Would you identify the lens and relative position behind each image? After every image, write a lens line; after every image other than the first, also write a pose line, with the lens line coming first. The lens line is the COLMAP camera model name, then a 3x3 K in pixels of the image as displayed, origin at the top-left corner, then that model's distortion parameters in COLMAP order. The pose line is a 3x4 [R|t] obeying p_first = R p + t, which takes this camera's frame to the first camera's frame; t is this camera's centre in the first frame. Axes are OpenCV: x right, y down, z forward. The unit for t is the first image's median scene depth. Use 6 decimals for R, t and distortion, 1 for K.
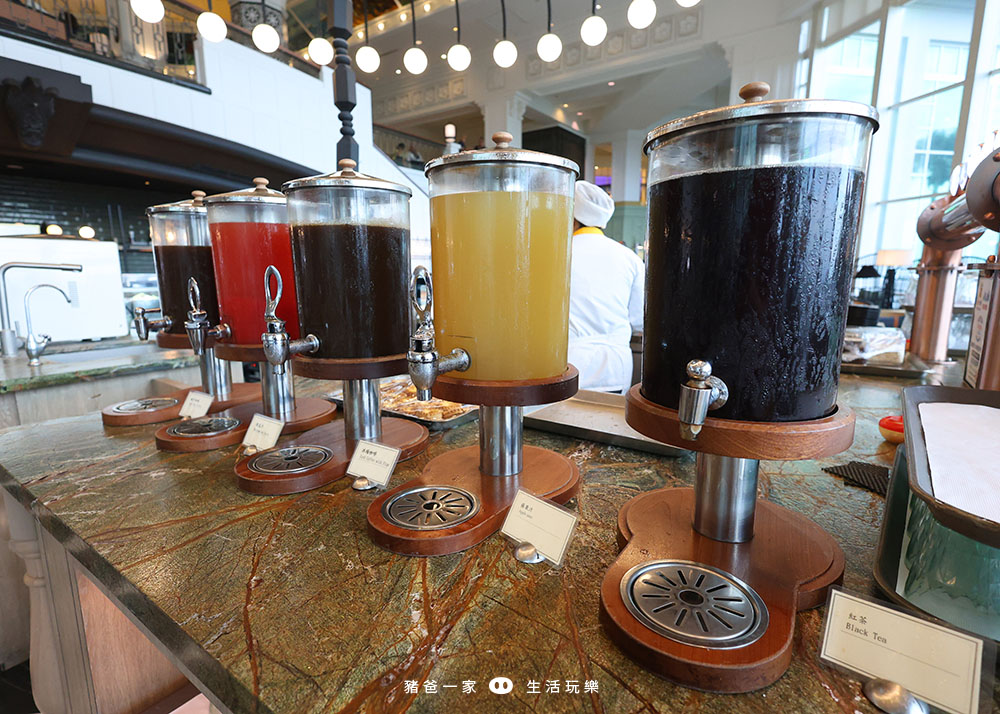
lens RADIAL K [[511.4, 0, 501.3], [0, 511.4, 357.9], [0, 0, 1]] dist [0.005288, 0.000259]
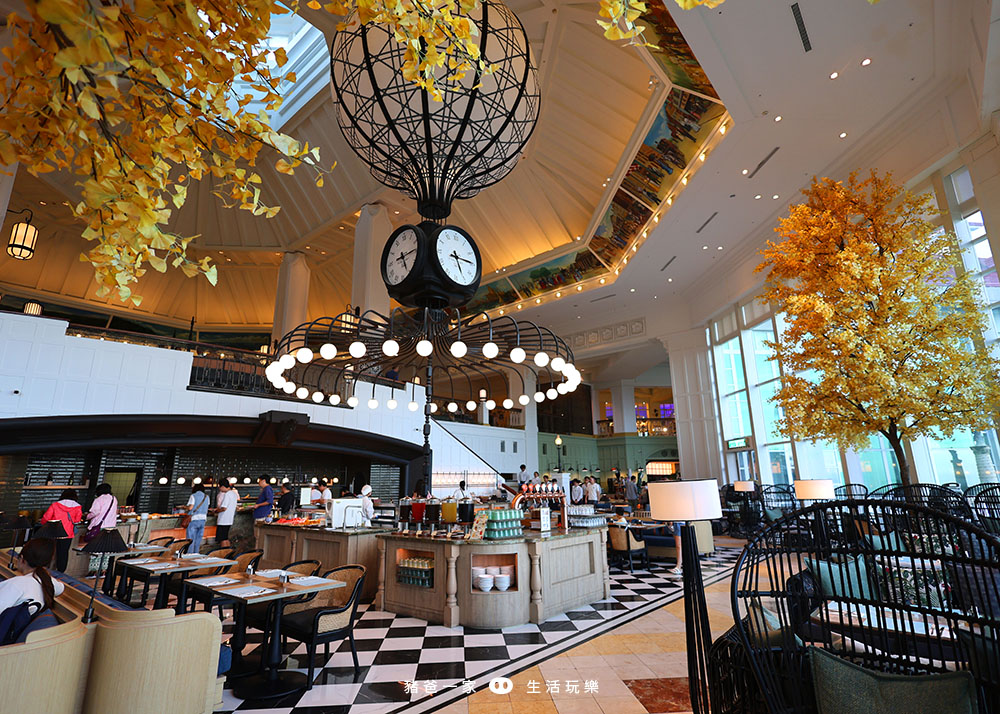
lens RADIAL K [[511.4, 0, 500.4], [0, 511.4, 358.0], [0, 0, 1]] dist [0.005288, 0.000259]
pose [[0.997292, -0.025980, -0.068799, 0.063357], [-0.004845, 0.910277, -0.413972, 0.065903], [0.073381, 0.413184, 0.907686, -0.378078]]
